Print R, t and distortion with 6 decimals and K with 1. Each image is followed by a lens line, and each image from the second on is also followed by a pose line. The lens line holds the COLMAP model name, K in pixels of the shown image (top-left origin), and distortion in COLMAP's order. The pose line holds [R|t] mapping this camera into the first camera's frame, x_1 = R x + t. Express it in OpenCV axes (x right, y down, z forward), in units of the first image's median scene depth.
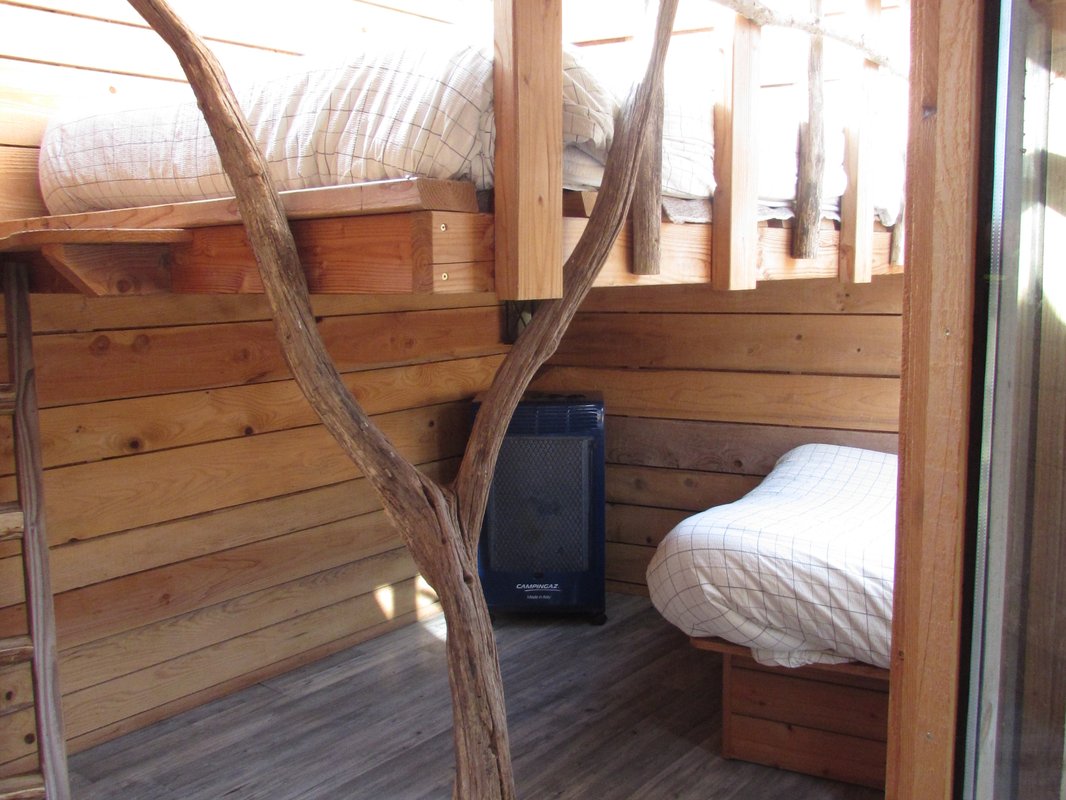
lens RADIAL K [[1022.4, 0, 538.1], [0, 1022.4, 401.9], [0, 0, 1]] dist [-0.050815, 0.000000]
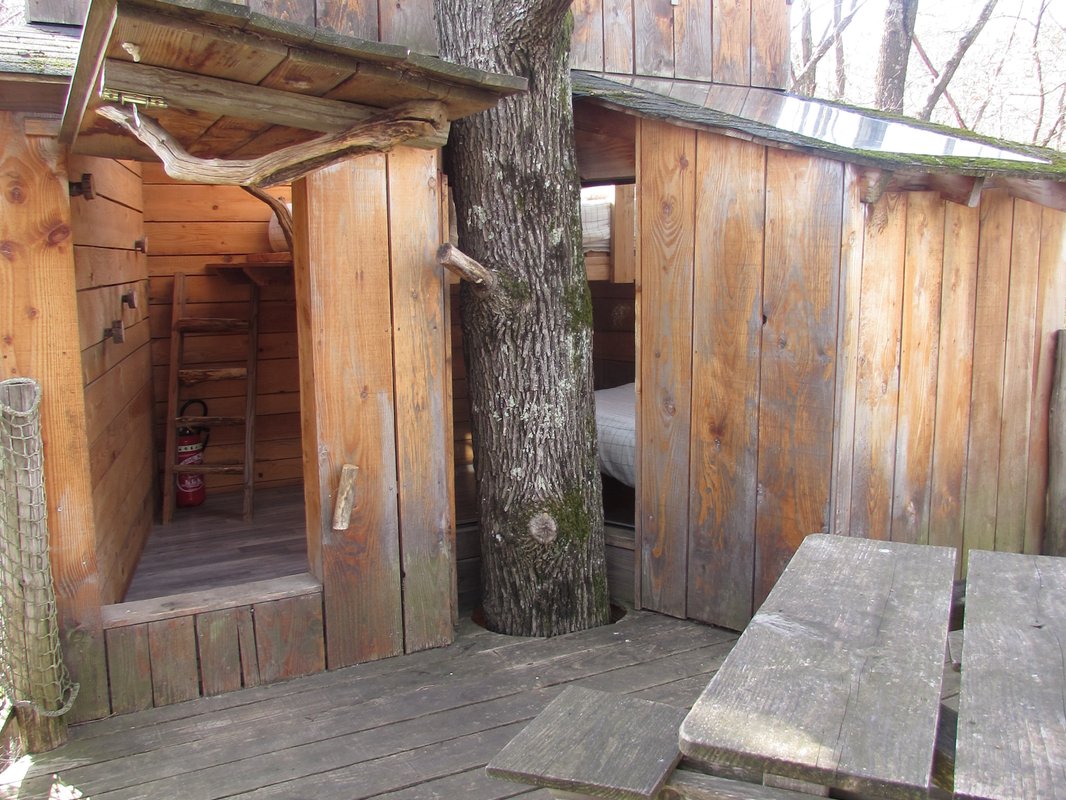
lens RADIAL K [[1022.4, 0, 537.3], [0, 1022.4, 406.7], [0, 0, 1]] dist [-0.050815, 0.000000]
pose [[0.929126, 0.050895, -0.366244, 1.440590], [-0.046055, 0.998698, 0.021946, 0.146785], [0.366884, -0.003523, 0.930260, -1.457605]]
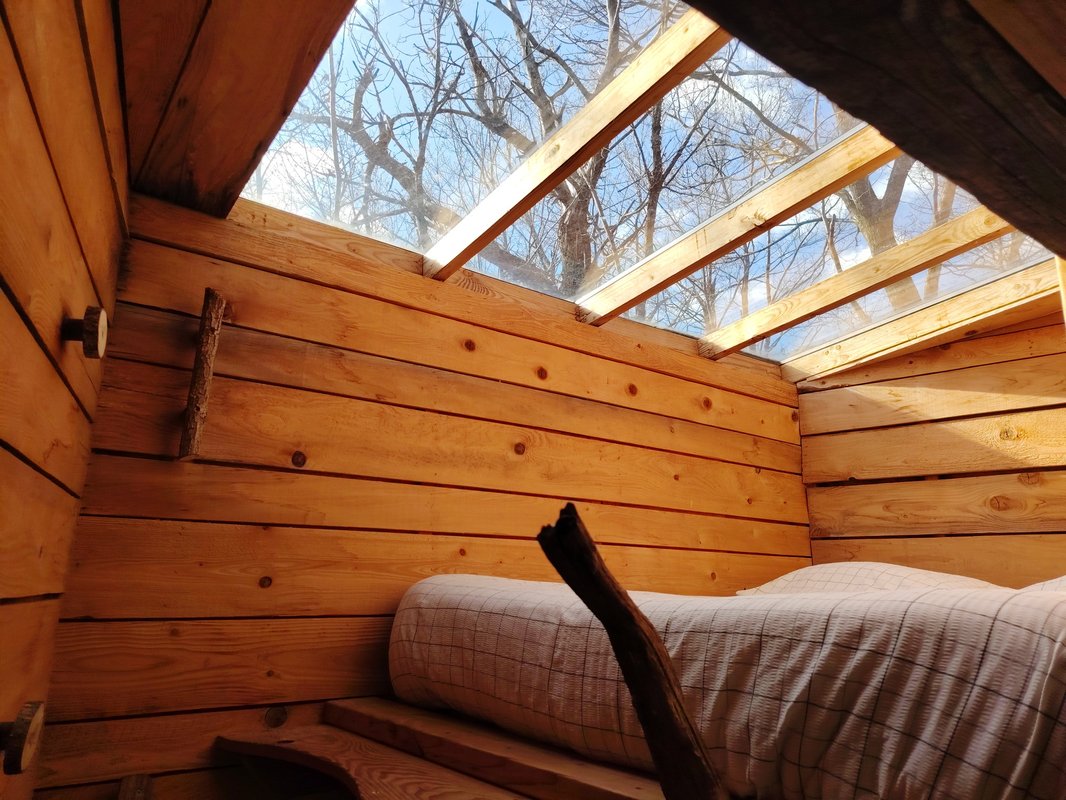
lens RADIAL K [[745.7, 0, 532.9], [0, 745.7, 398.7], [0, 0, 1]] dist [0.022767, -0.048509]
pose [[0.970931, -0.030202, -0.237448, -0.259126], [-0.061697, 0.926911, -0.370175, -0.277526], [0.231273, 0.374064, 0.898103, 0.413374]]
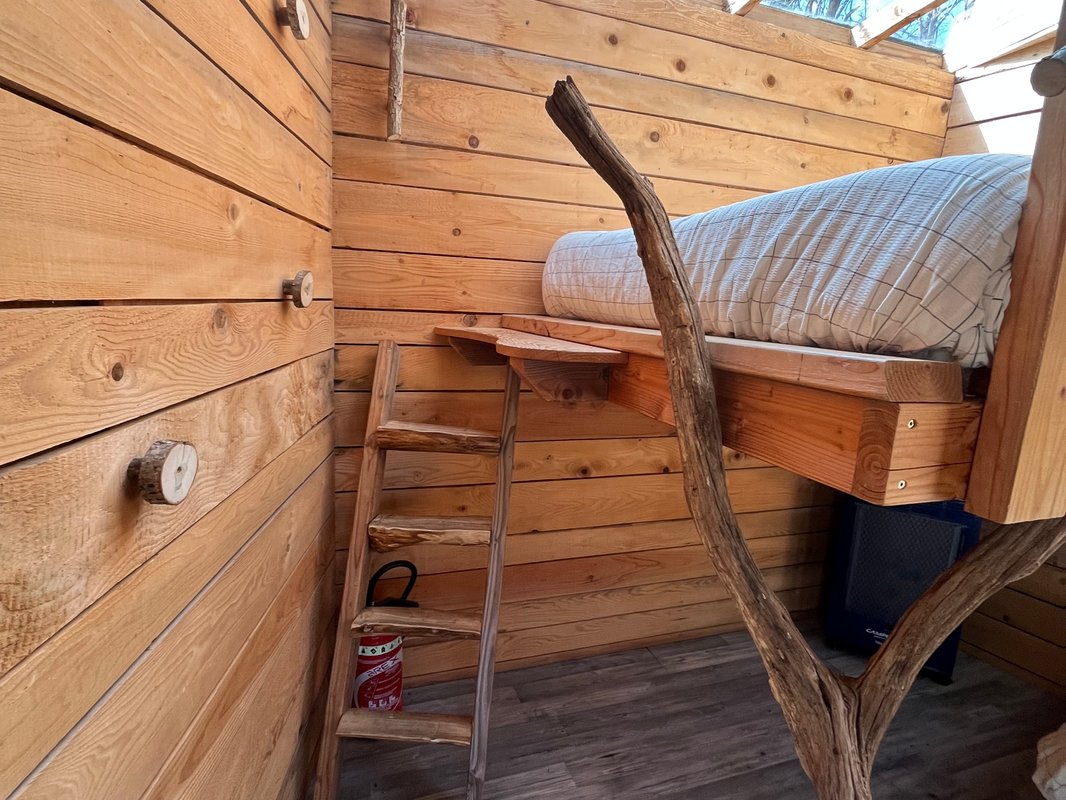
lens RADIAL K [[579.2, 0, 530.4], [0, 579.2, 404.1], [0, 0, 1]] dist [0.004857, -0.003615]
pose [[0.851052, 0.145774, -0.504441, -0.106180], [-0.129497, 0.989286, 0.067409, -0.158860], [0.508863, 0.007955, 0.860811, 0.421920]]
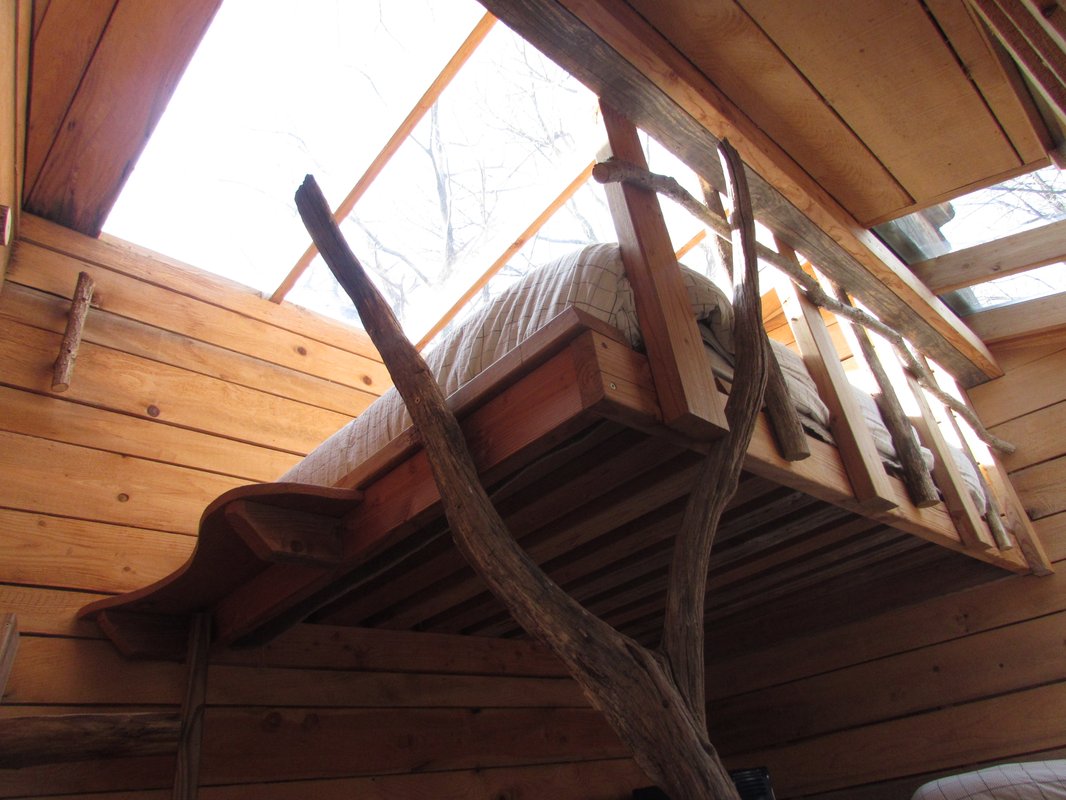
lens RADIAL K [[745.7, 0, 528.4], [0, 745.7, 395.0], [0, 0, 1]] dist [0.022767, -0.048509]
pose [[0.982777, -0.177687, -0.050754, -0.122823], [0.109086, 0.779530, -0.616793, 0.289628], [0.149161, 0.600634, 0.785487, 0.379561]]
